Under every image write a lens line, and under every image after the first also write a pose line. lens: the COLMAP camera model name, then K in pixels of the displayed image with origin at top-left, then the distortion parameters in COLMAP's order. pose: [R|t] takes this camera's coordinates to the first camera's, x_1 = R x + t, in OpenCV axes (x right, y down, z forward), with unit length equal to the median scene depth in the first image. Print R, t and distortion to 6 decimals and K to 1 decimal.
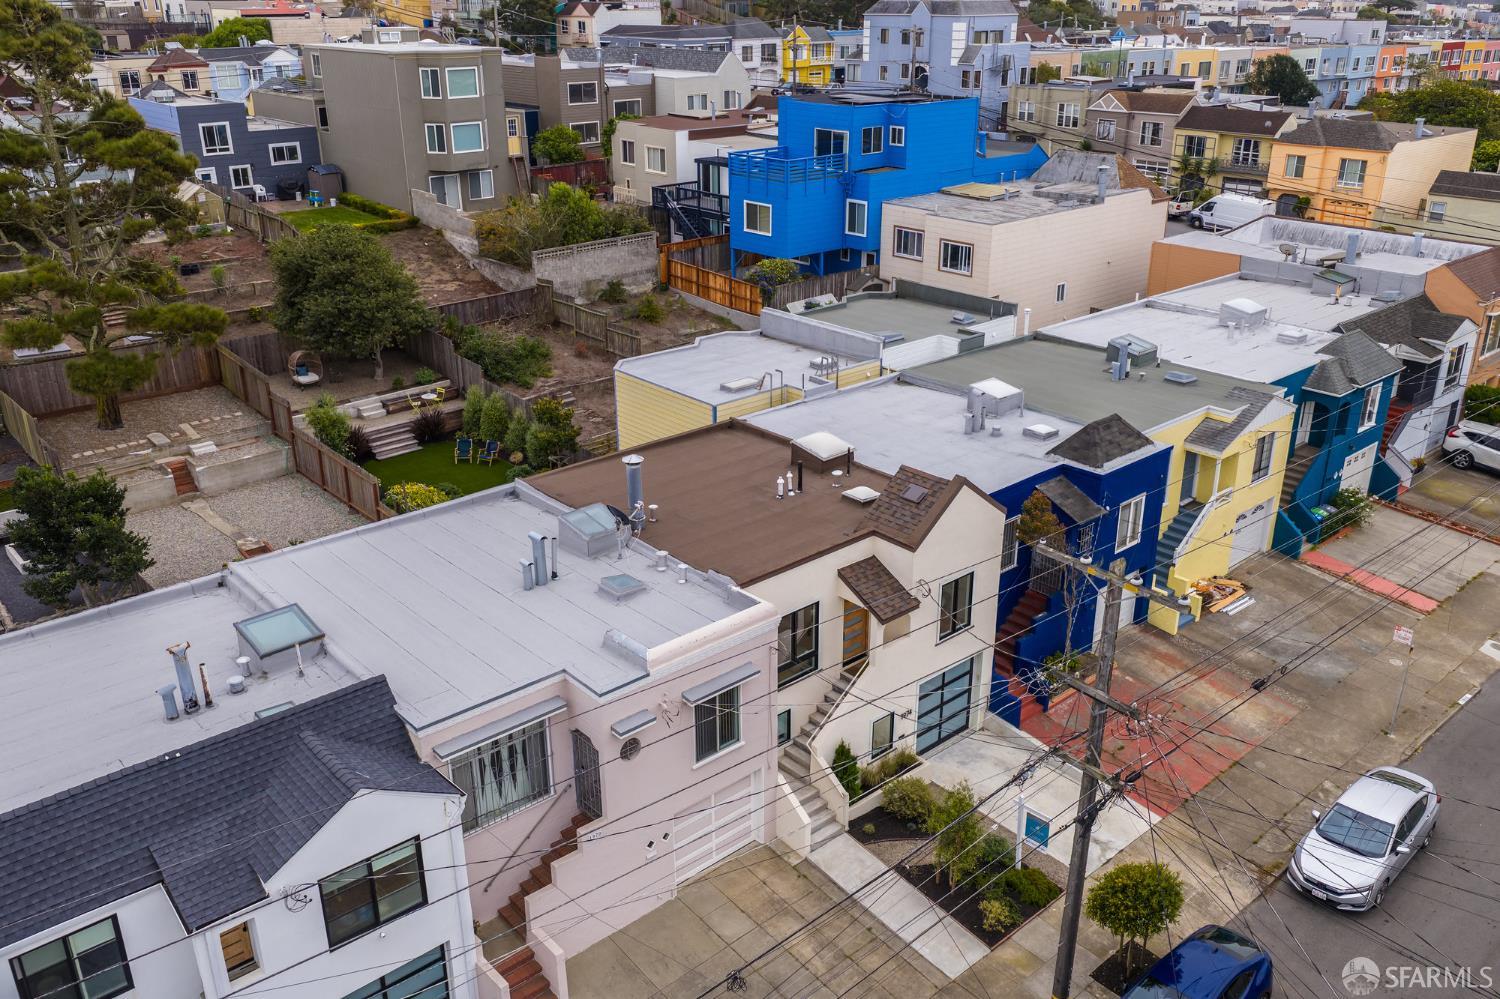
lens RADIAL K [[1229.2, 0, 757.7], [0, 1229.2, 505.6], [0, 0, 1]] dist [0.017161, -0.013398]
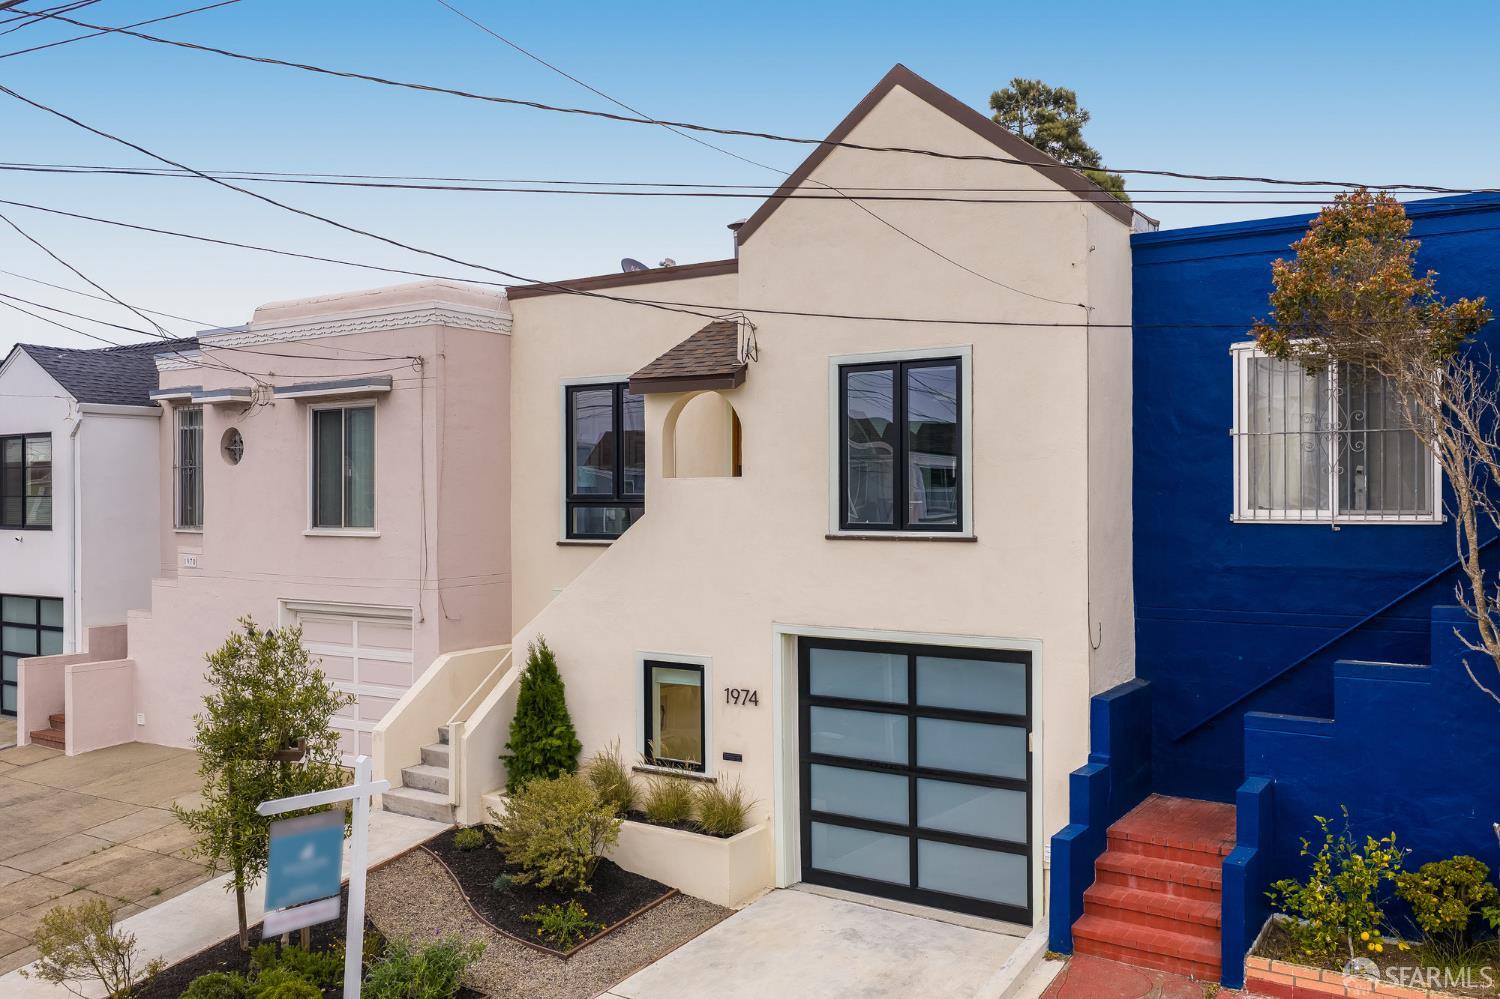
lens RADIAL K [[1248.6, 0, 750.0], [0, 1248.6, 499.5], [0, 0, 1]] dist [0.011324, -0.006044]
pose [[0.255131, 0.007230, -0.966879, 0.397798], [-0.369476, 0.924815, -0.090578, 0.114855], [0.893530, 0.380348, 0.238621, 0.692338]]
